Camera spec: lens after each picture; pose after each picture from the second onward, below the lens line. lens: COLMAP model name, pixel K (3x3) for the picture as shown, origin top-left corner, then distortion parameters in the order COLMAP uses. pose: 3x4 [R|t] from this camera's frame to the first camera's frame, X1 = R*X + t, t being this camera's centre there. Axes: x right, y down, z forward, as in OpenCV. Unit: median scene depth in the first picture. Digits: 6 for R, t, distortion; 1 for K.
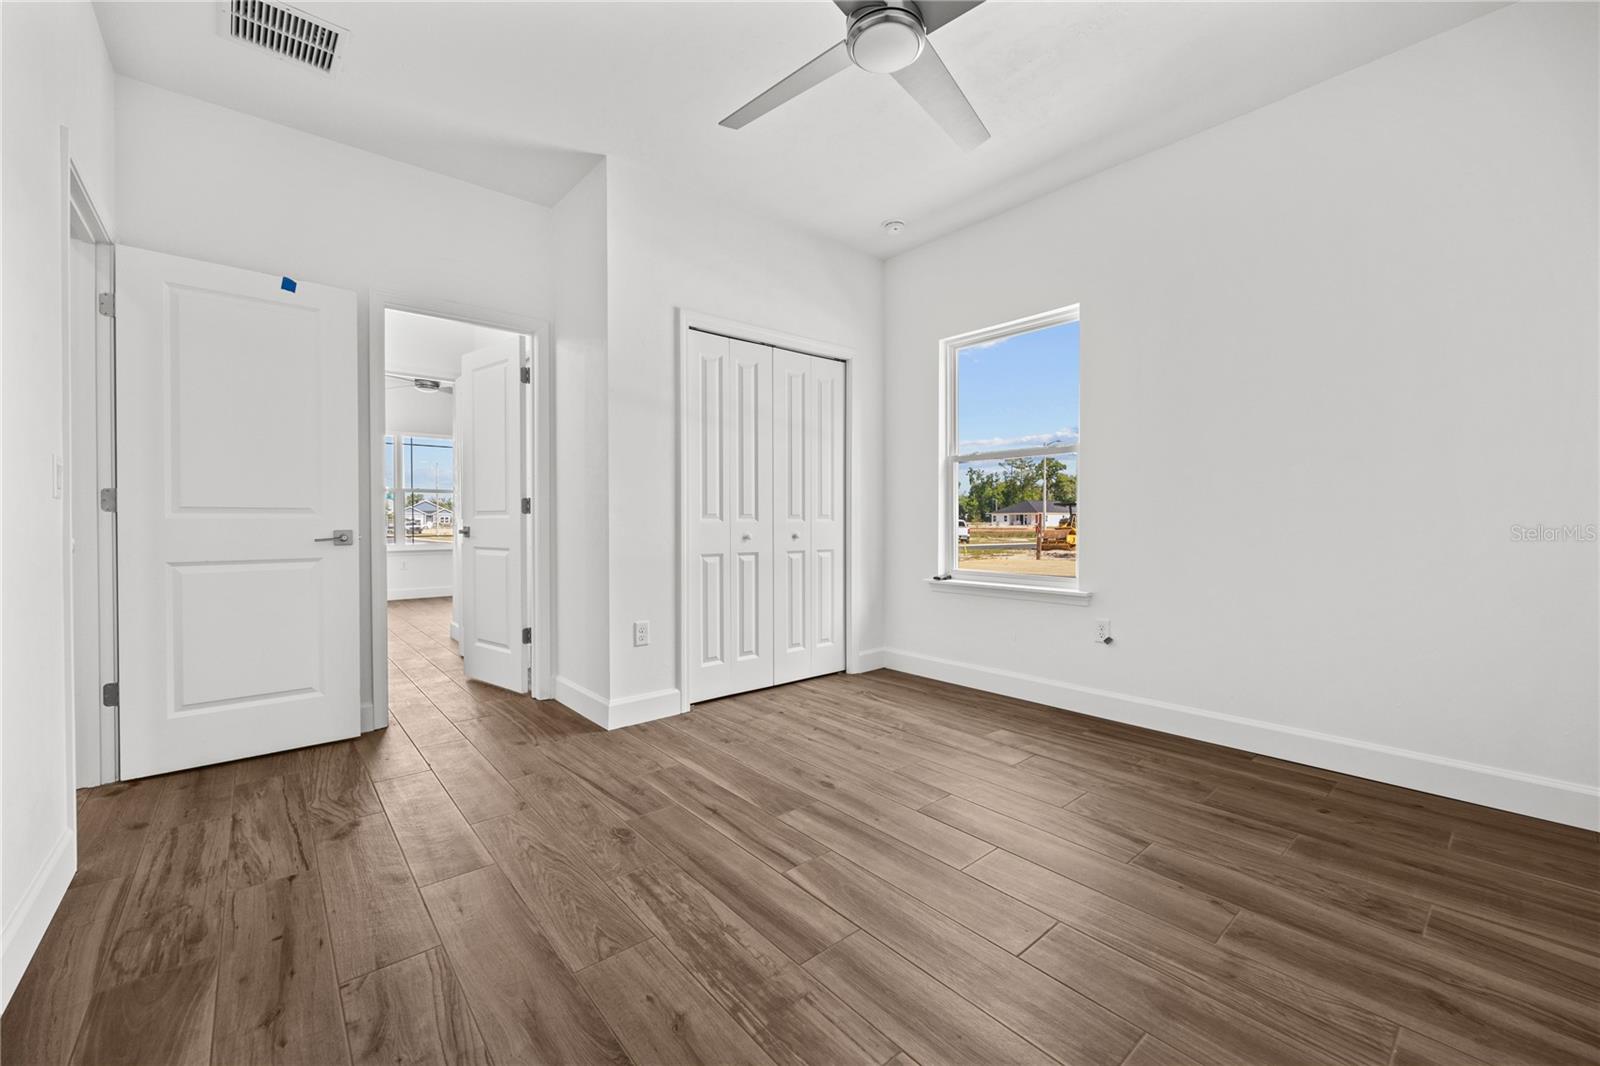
lens RADIAL K [[634.3, 0, 797.7], [0, 634.3, 527.5], [0, 0, 1]] dist [-0.006954, 0.000176]
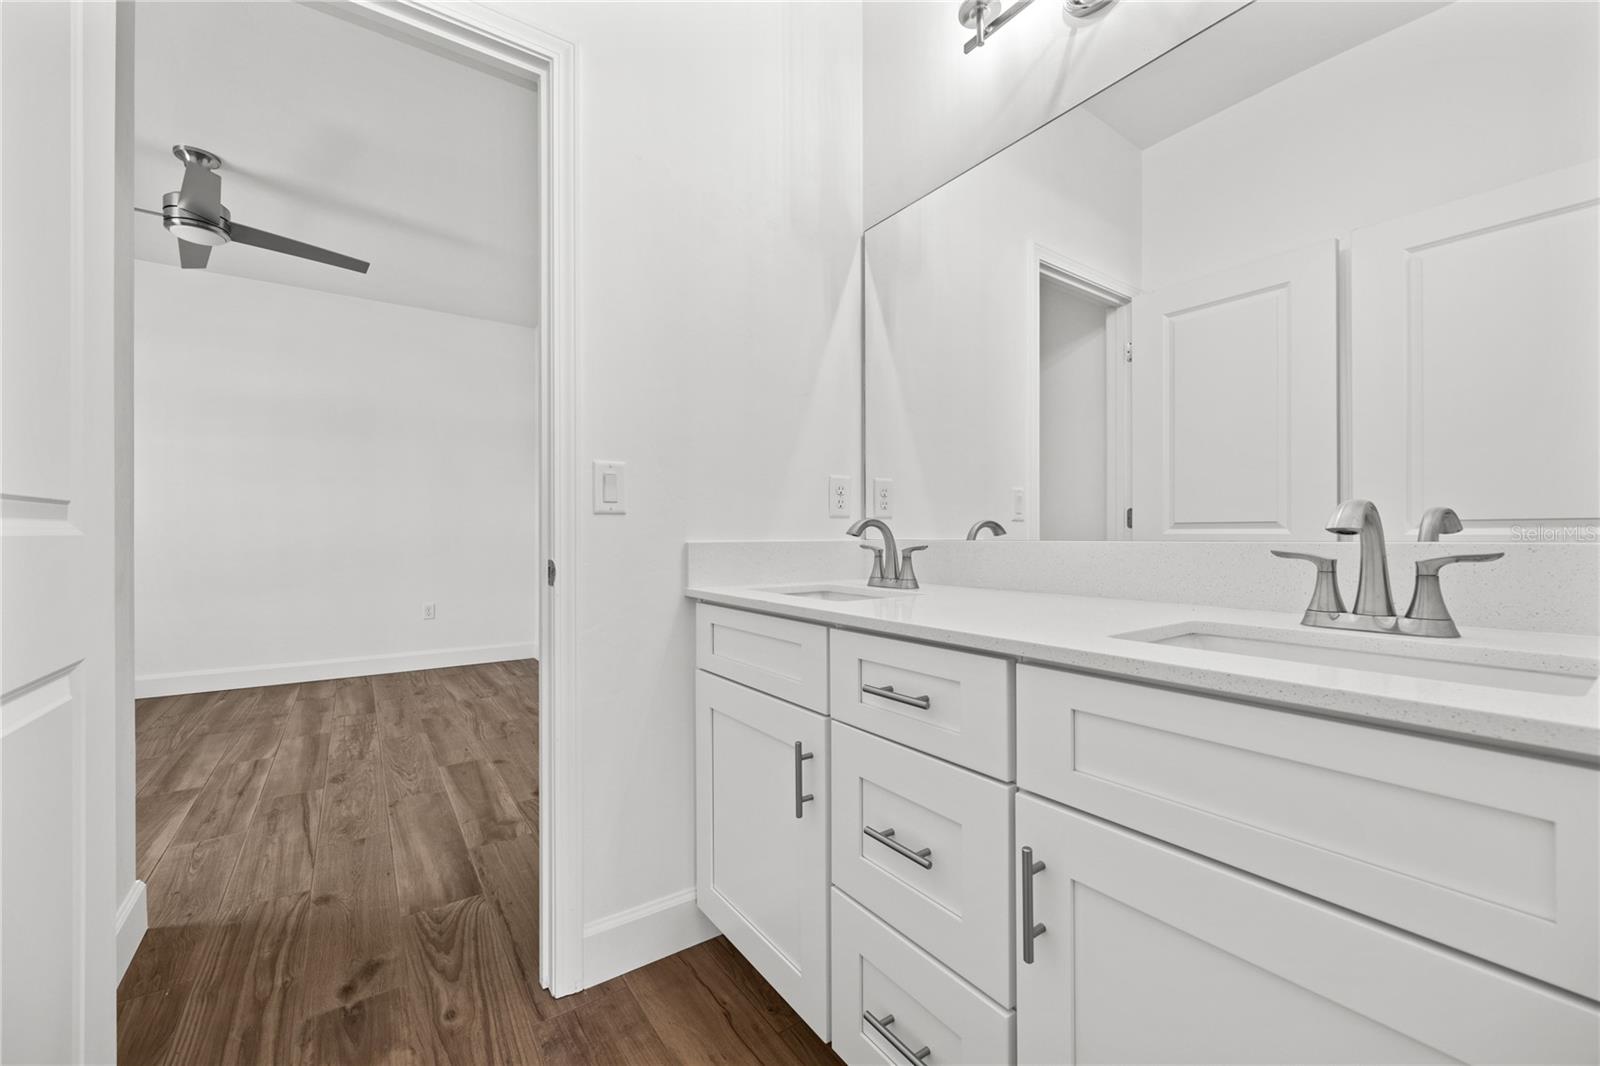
lens RADIAL K [[634.3, 0, 797.7], [0, 634.3, 527.5], [0, 0, 1]] dist [-0.006954, 0.000176]
pose [[-0.995389, 0.003866, 0.095842, -1.202440], [0.003731, 0.999992, -0.001581, -0.024000], [-0.095848, -0.001216, -0.995395, 1.970485]]
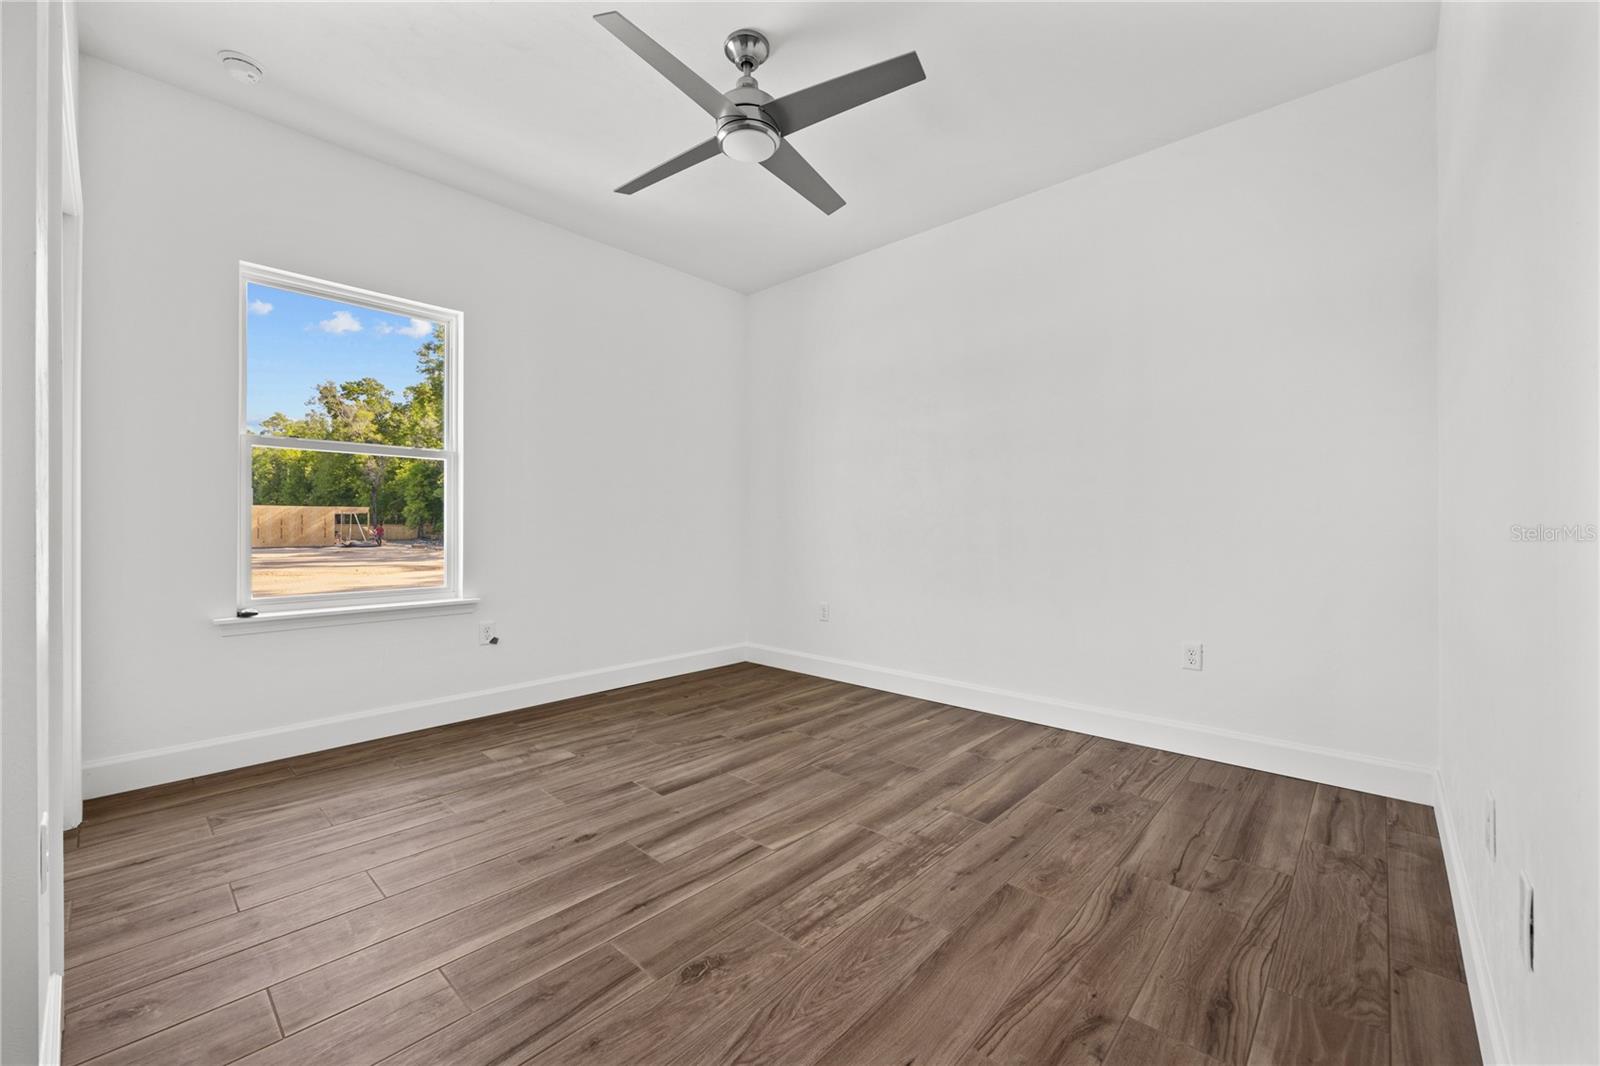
lens RADIAL K [[634.3, 0, 797.7], [0, 634.3, 527.5], [0, 0, 1]] dist [-0.006954, 0.000176]
pose [[-0.122262, -0.000005, 0.992498, -0.892510], [0.010164, 0.999948, 0.001257, -0.012593], [-0.992446, 0.010242, -0.122256, 0.869321]]
